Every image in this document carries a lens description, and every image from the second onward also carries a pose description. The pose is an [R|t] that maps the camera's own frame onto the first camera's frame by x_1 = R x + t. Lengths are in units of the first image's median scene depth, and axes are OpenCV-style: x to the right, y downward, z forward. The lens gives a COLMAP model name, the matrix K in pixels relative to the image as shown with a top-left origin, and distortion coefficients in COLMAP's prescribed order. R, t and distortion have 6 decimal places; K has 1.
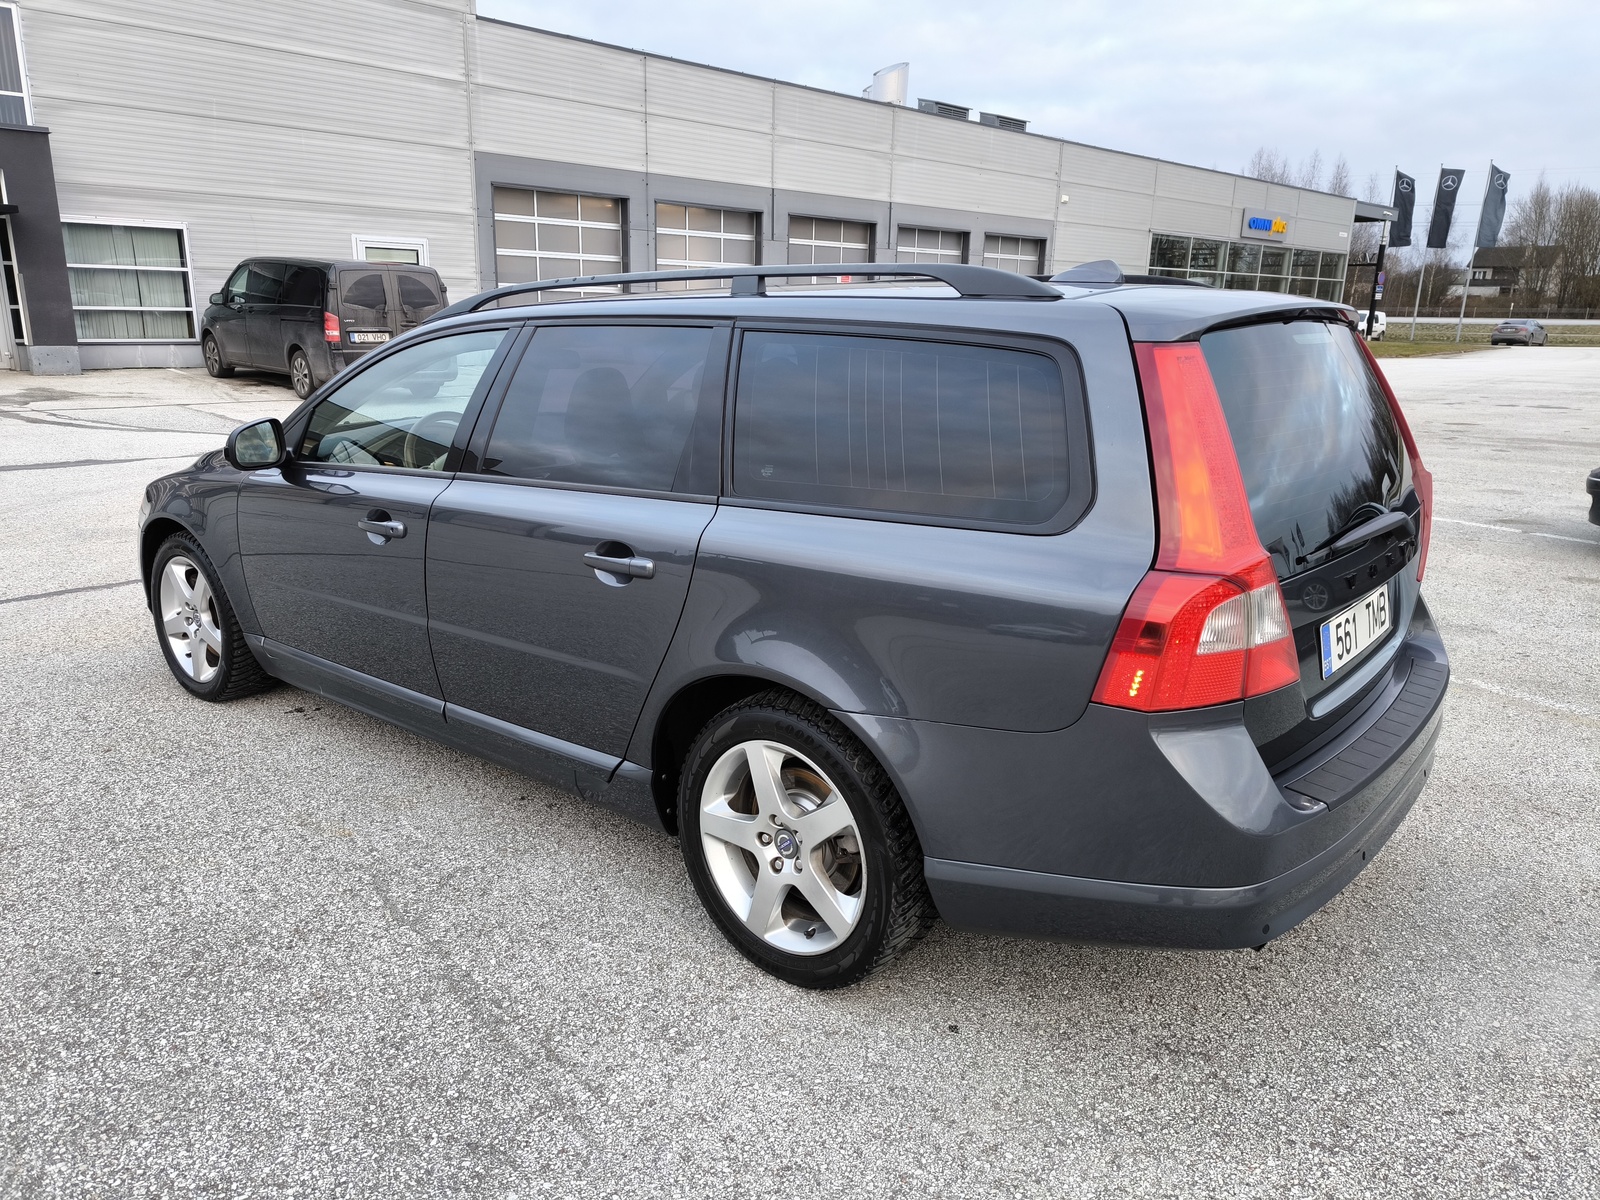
lens RADIAL K [[1152.5, 0, 805.5], [0, 1152.5, 599.5], [0, 0, 1]] dist [0.047735, -0.027558]
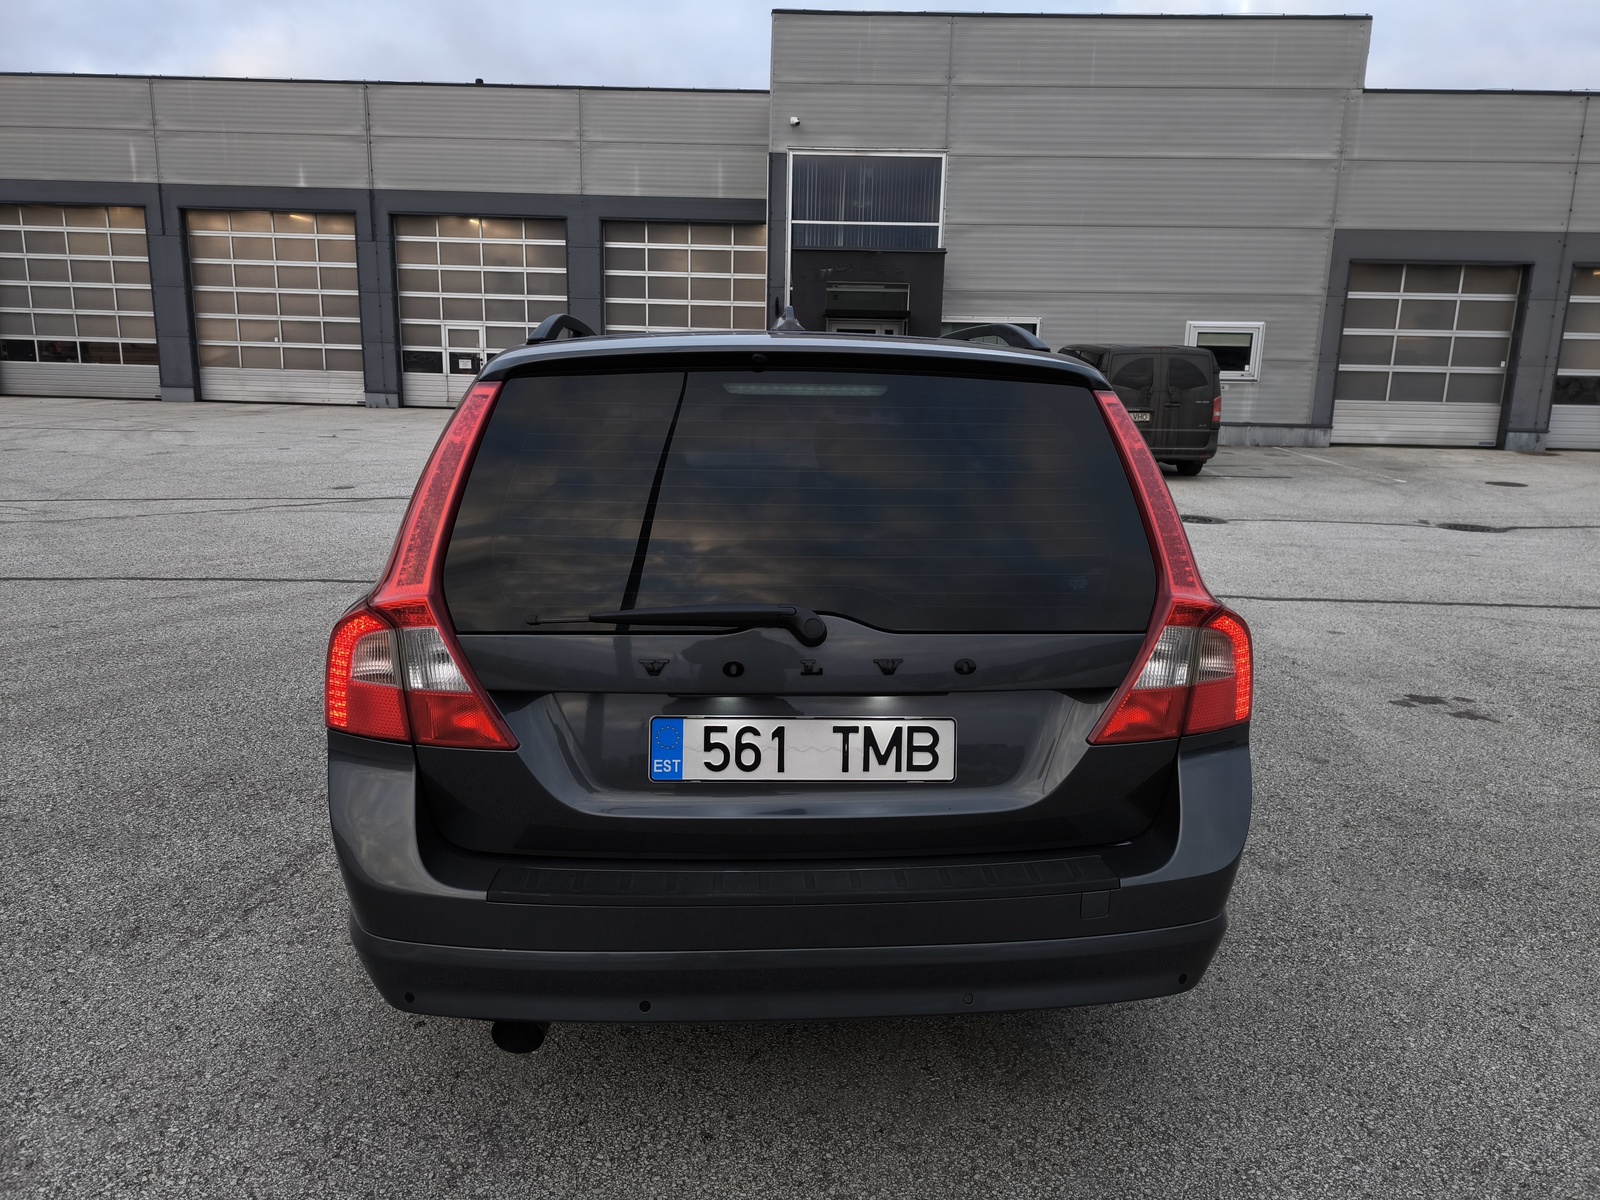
lens RADIAL K [[1152.5, 0, 799.7], [0, 1152.5, 601.6], [0, 0, 1]] dist [0.047735, -0.027558]
pose [[0.671592, 0.141781, -0.727229, 0.183608], [-0.193208, 0.981074, 0.012845, -0.015038], [0.715287, 0.131880, 0.686275, 0.079569]]
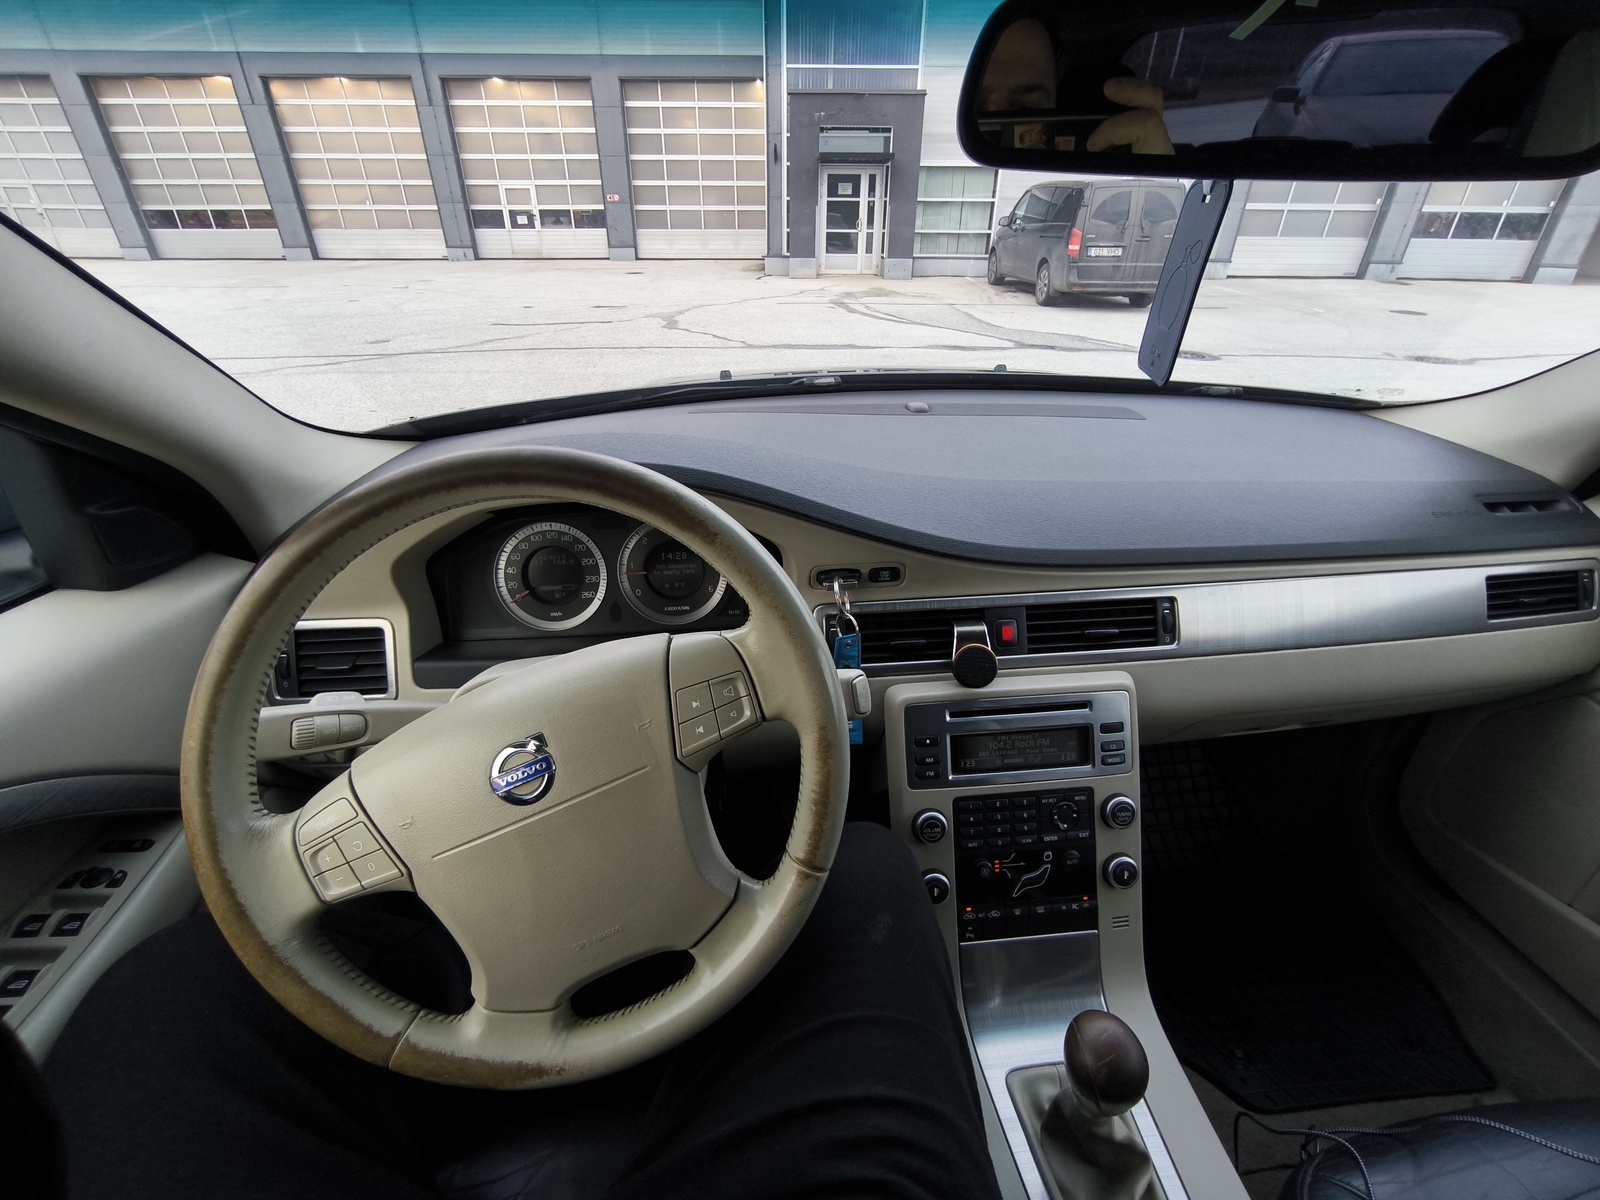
lens RADIAL K [[660.4, 0, 779.7], [0, 660.4, 602.3], [0, 0, 1]] dist [-0.009197, 0.001491]
pose [[0.679652, 0.346236, -0.646679, -0.041843], [-0.172482, 0.932308, 0.317887, -0.044955], [0.712968, -0.104512, 0.693364, 0.241766]]
